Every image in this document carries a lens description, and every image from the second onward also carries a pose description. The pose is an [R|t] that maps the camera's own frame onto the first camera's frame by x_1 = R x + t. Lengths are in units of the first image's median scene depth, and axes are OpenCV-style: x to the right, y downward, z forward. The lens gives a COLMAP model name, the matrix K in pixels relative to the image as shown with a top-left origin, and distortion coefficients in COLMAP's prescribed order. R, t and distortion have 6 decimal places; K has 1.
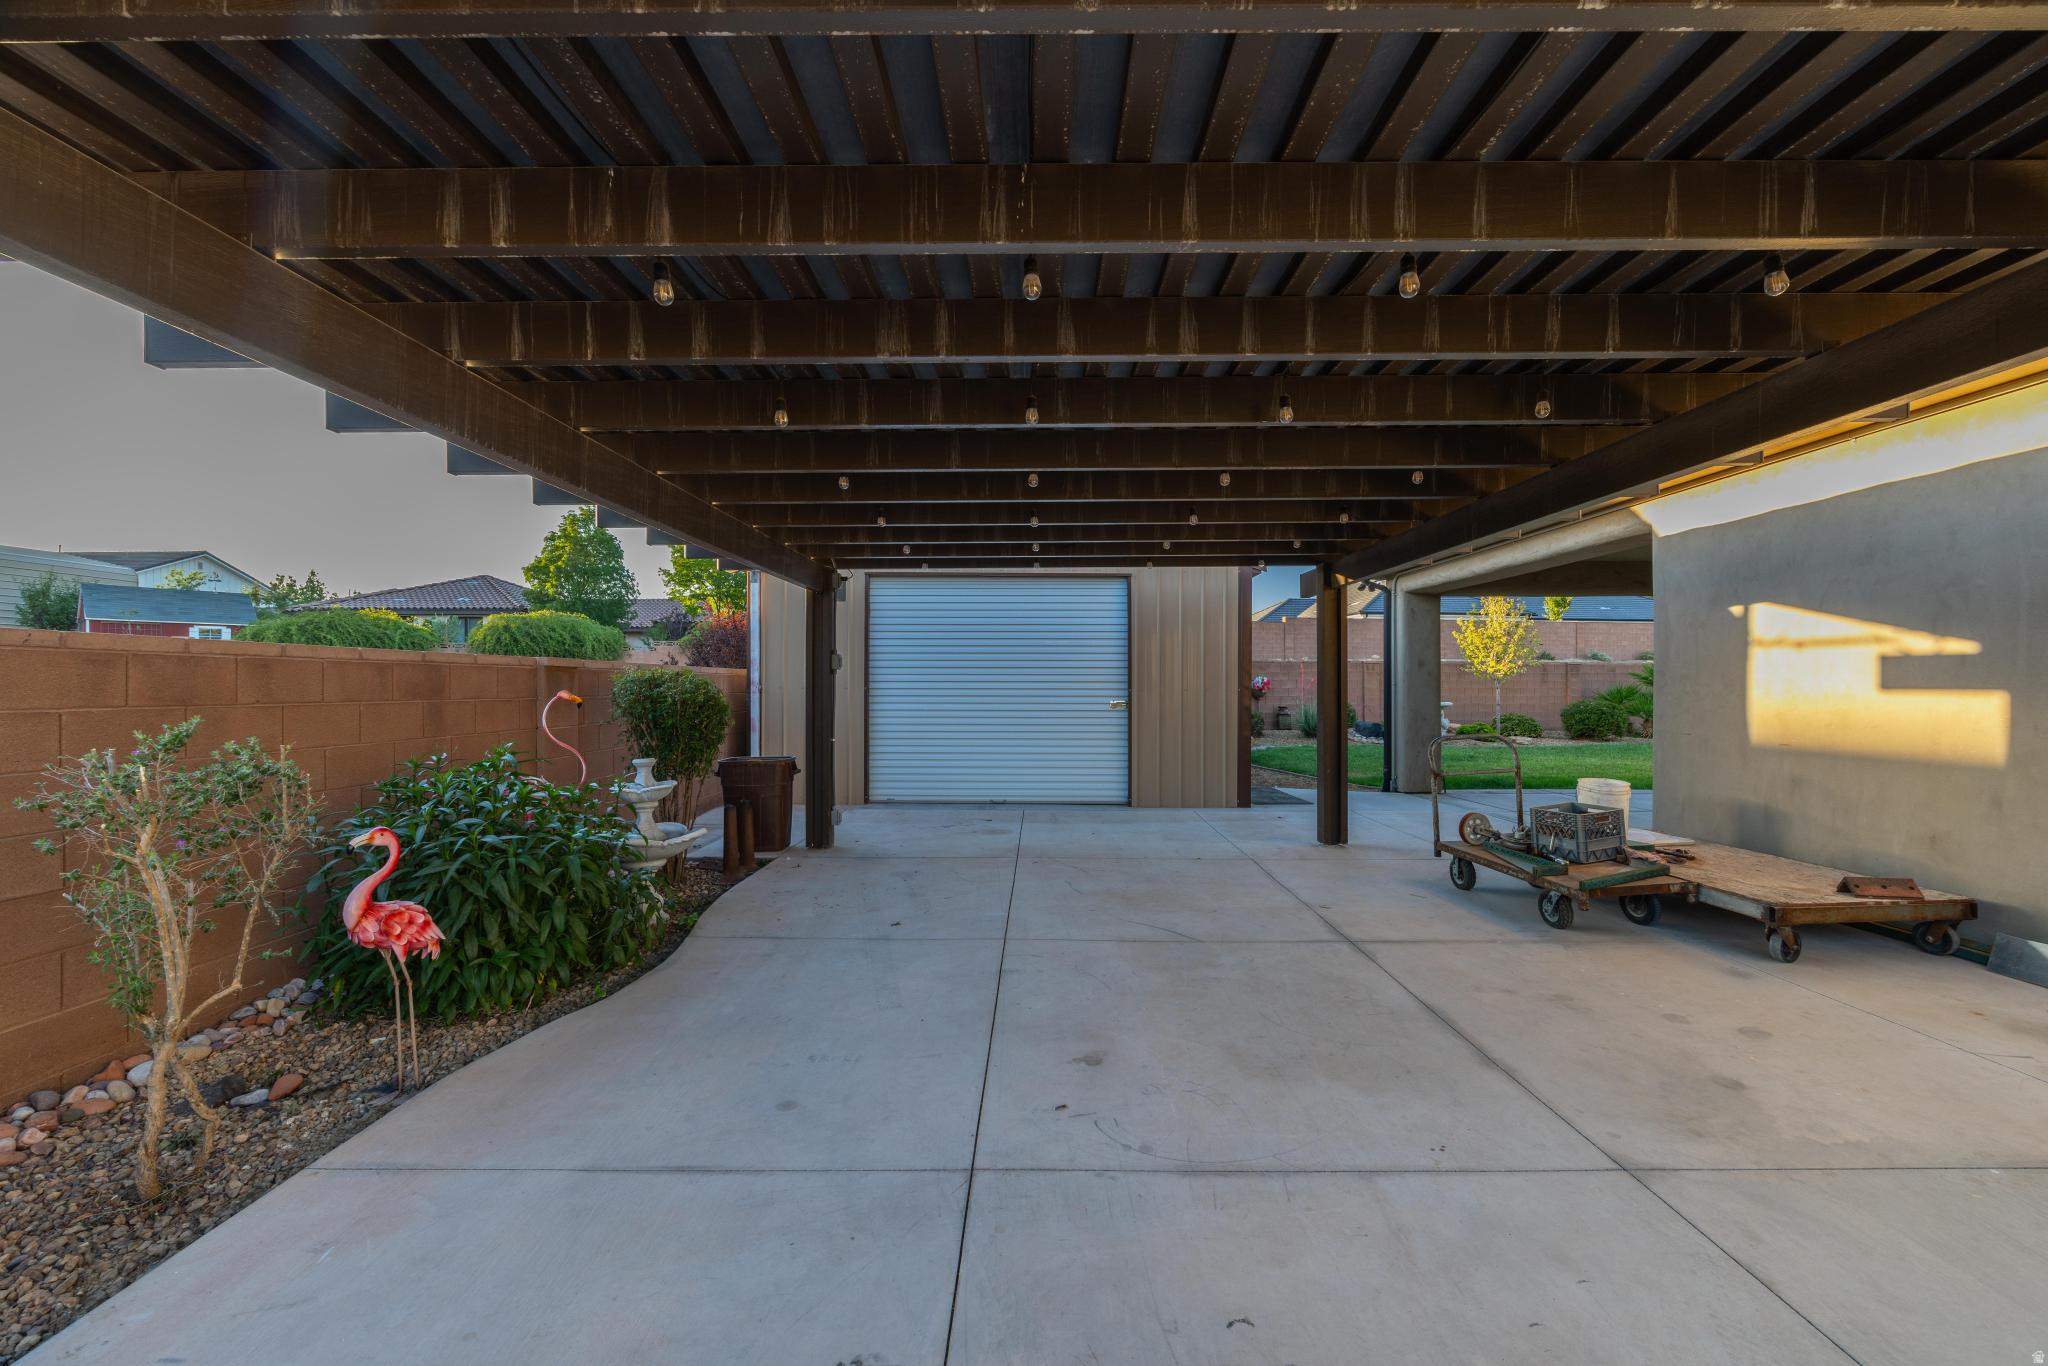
lens RADIAL K [[810.6, 0, 1027.7], [0, 810.6, 686.3], [0, 0, 1]] dist [-0.003940, -0.000157]
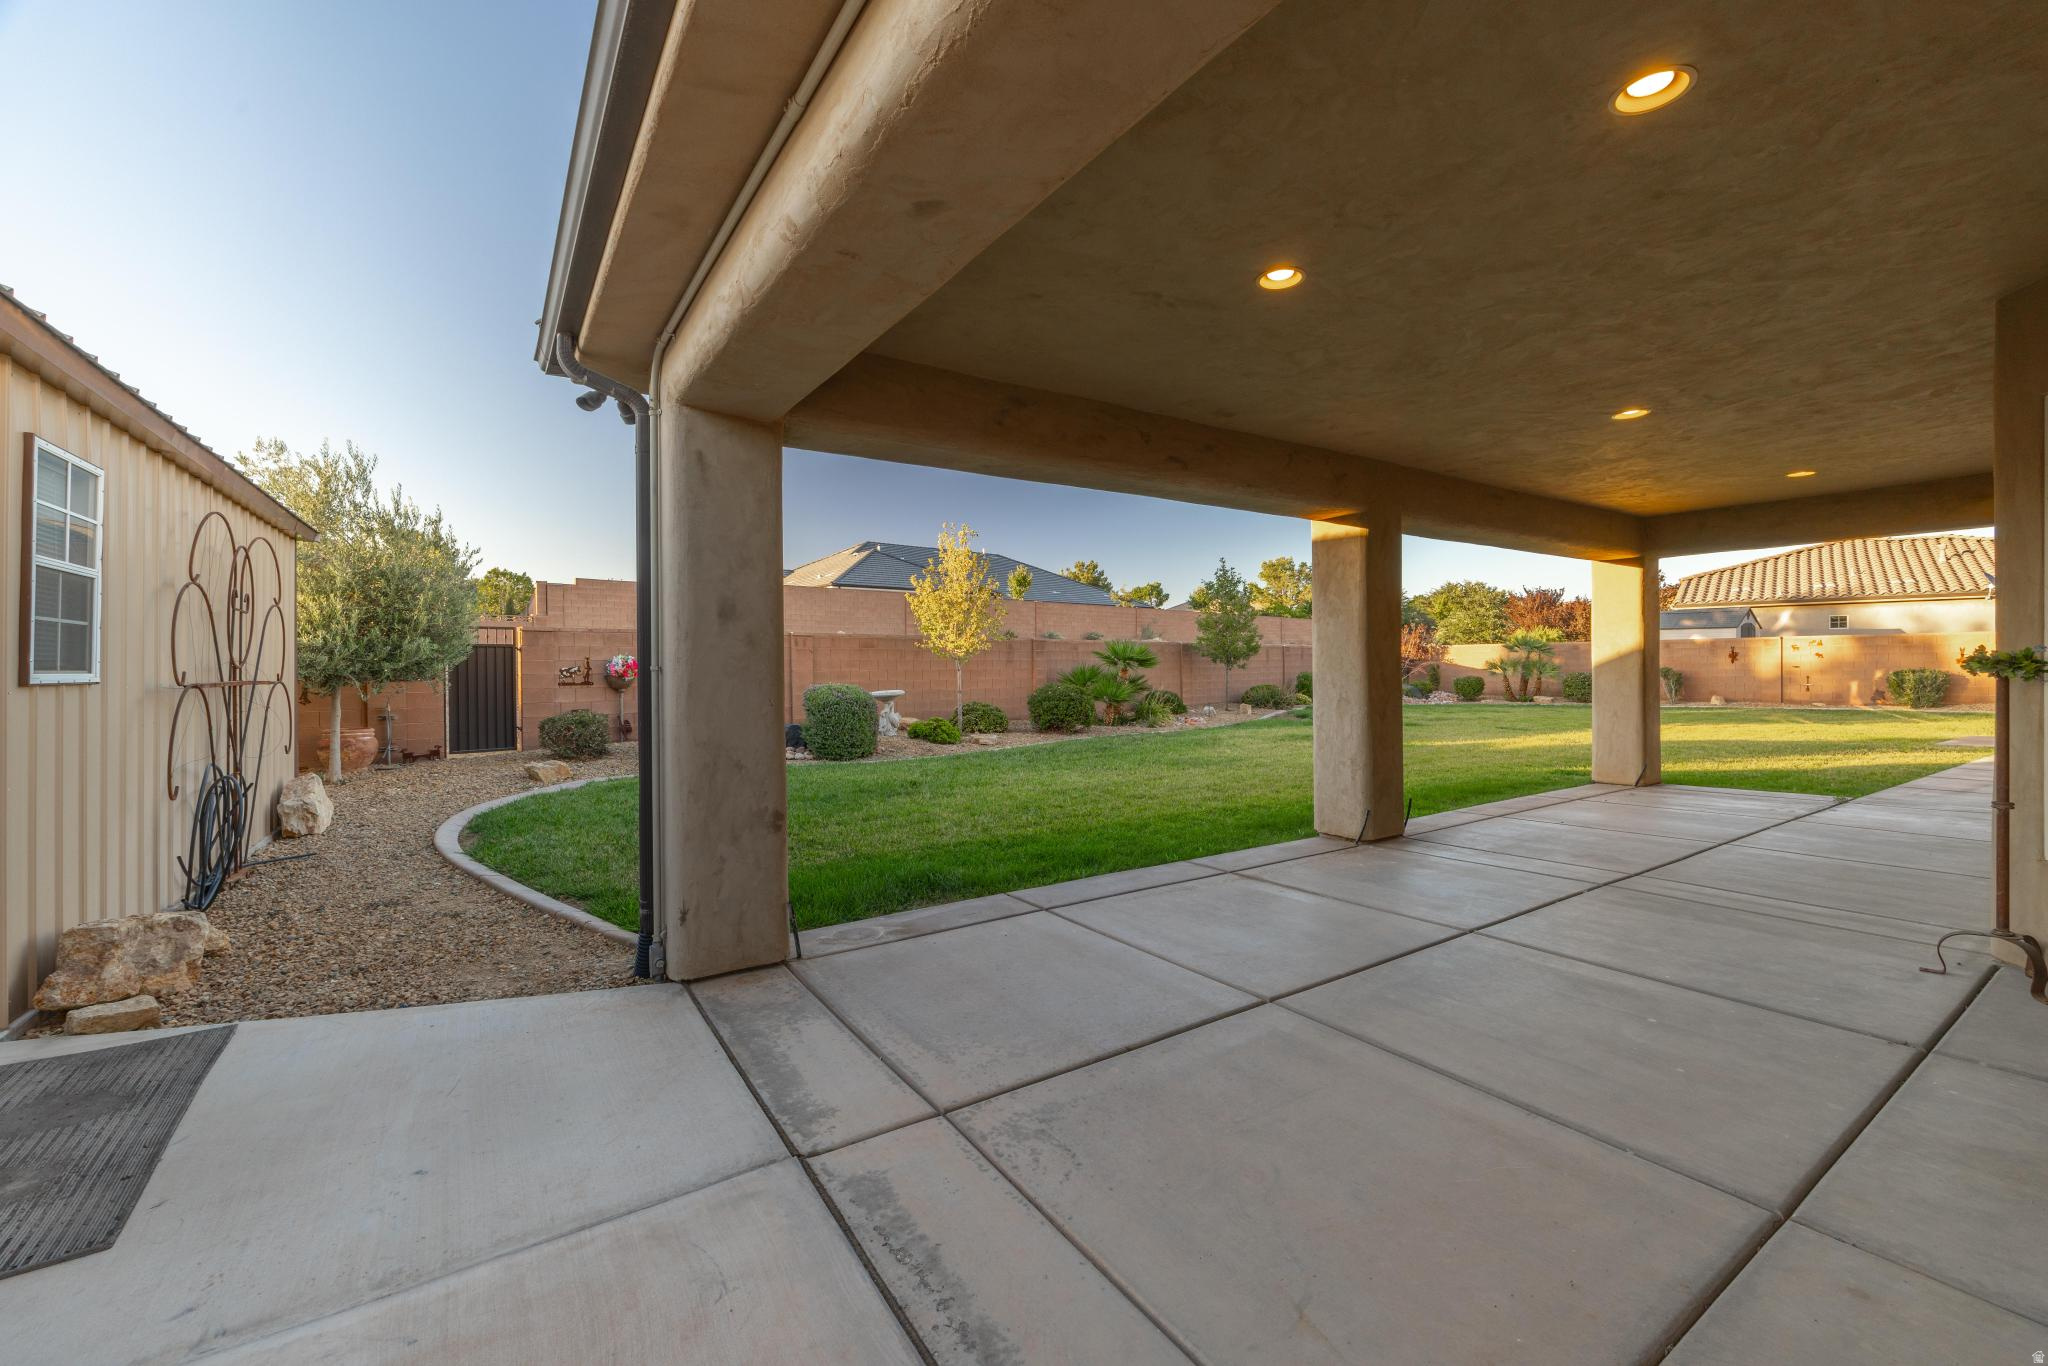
lens RADIAL K [[810.6, 0, 1027.5], [0, 810.6, 668.4], [0, 0, 1]] dist [-0.003940, -0.000157]
pose [[0.829242, -0.008185, 0.558830, 0.210372], [0.007417, 0.999966, 0.003640, -0.001644], [-0.558841, 0.001126, 0.829274, 0.335487]]
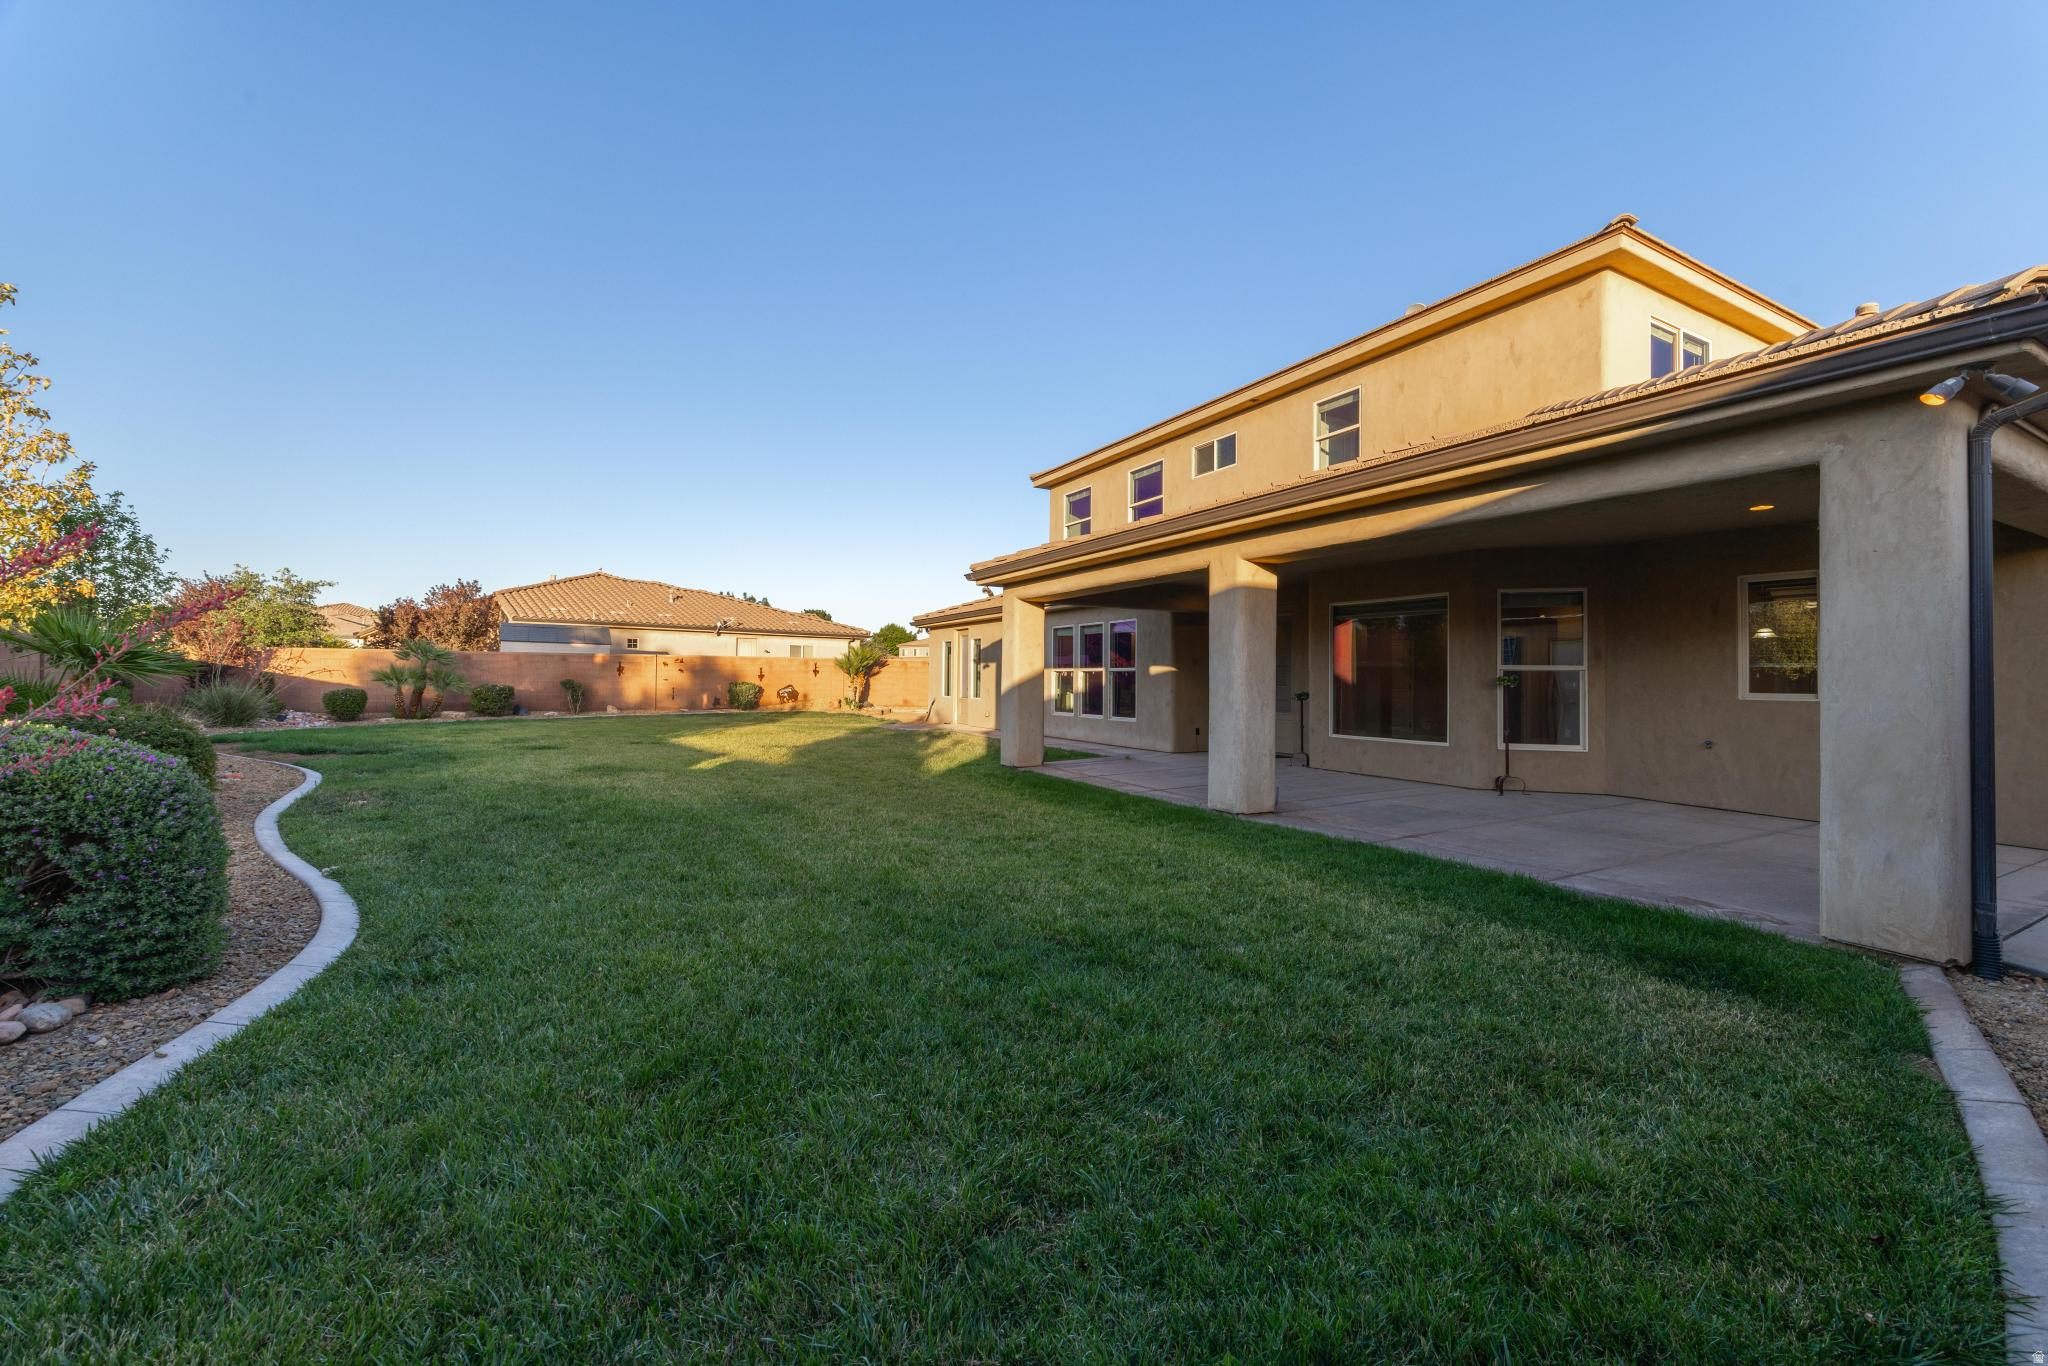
lens RADIAL K [[819.5, 0, 1050.8], [0, 819.5, 661.8], [0, 0, 1]] dist [-0.004872, 0.000583]
pose [[-0.493191, 0.013267, 0.869820, 0.181772], [-0.009065, 0.999751, -0.020389, 0.000105], [-0.869874, -0.017941, -0.492948, 0.832180]]
